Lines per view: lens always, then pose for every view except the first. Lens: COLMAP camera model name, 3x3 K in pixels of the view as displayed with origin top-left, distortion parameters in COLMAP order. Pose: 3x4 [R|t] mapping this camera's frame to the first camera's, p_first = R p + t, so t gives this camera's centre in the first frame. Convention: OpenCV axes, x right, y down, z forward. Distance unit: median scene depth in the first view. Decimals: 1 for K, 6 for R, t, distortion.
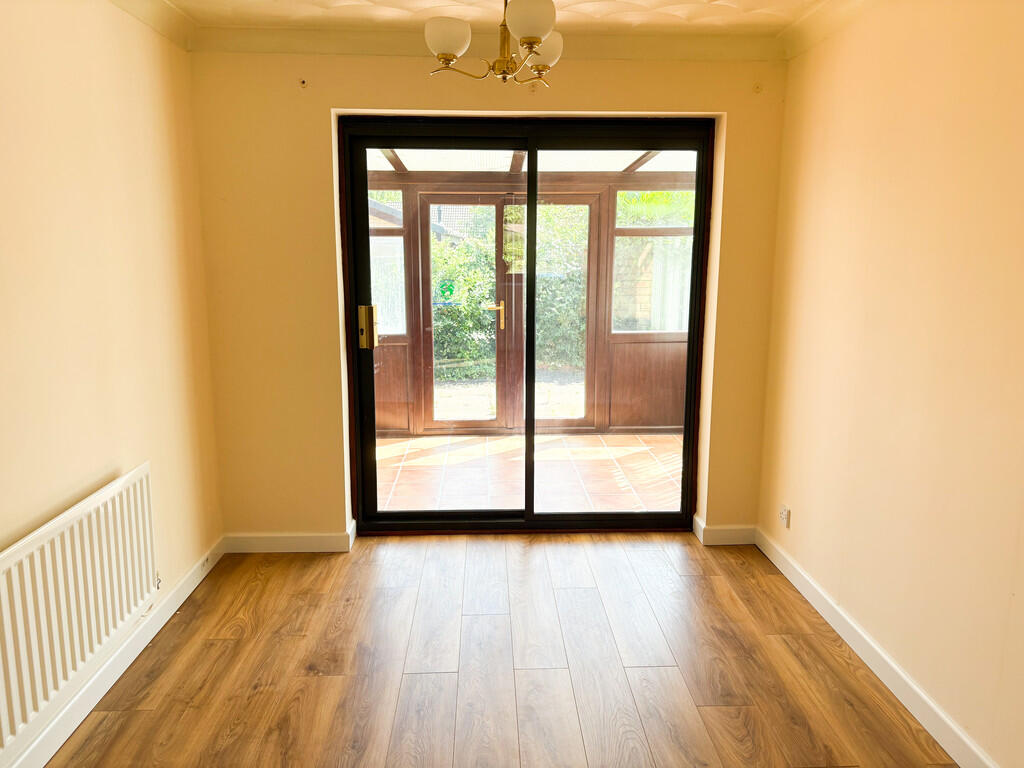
lens RADIAL K [[778.2, 0, 512.9], [0, 778.2, 384.1], [0, 0, 1]] dist [0.022375, -0.006463]
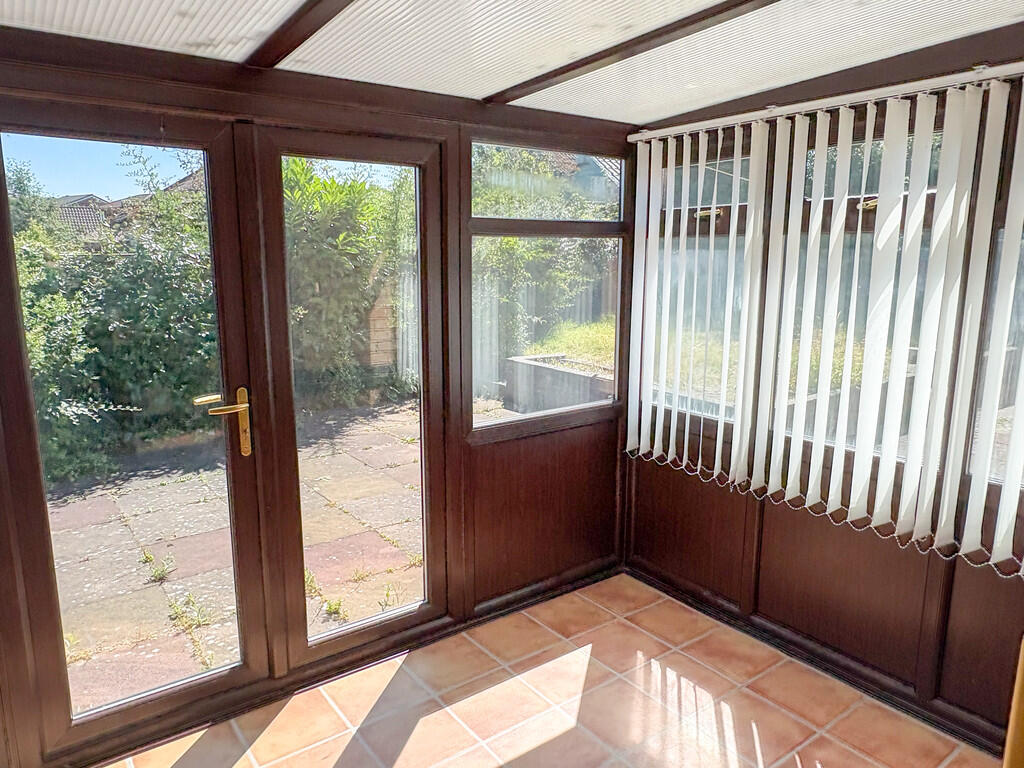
lens RADIAL K [[699.9, 0, 513.4], [0, 699.9, 381.1], [0, 0, 1]] dist [0.002134, 0.002934]
pose [[0.829887, -0.099982, 0.548900, -0.096632], [0.099995, 0.994536, 0.029972, -0.107881], [-0.548897, 0.030014, 0.835351, 0.617270]]
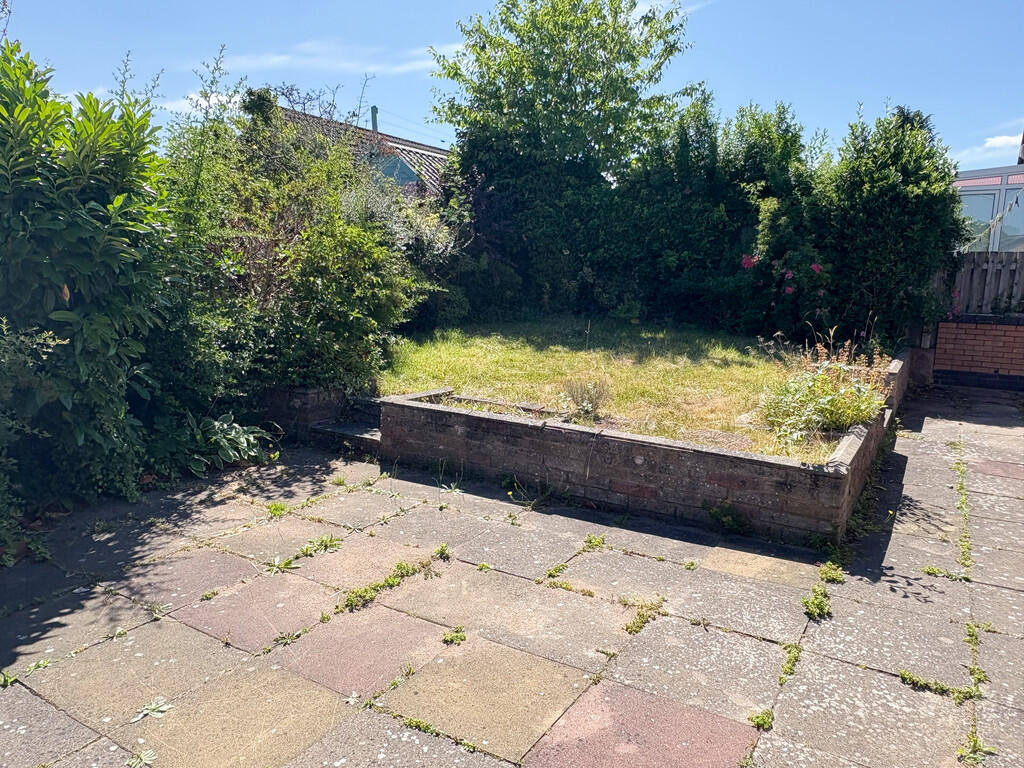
lens RADIAL K [[699.9, 0, 512.6], [0, 699.9, 381.3], [0, 0, 1]] dist [0.002134, 0.002934]
pose [[0.561774, -0.119051, 0.818680, -0.069903], [0.124275, 0.990506, 0.058760, -0.127550], [-0.817903, 0.068732, 0.571236, 0.766955]]
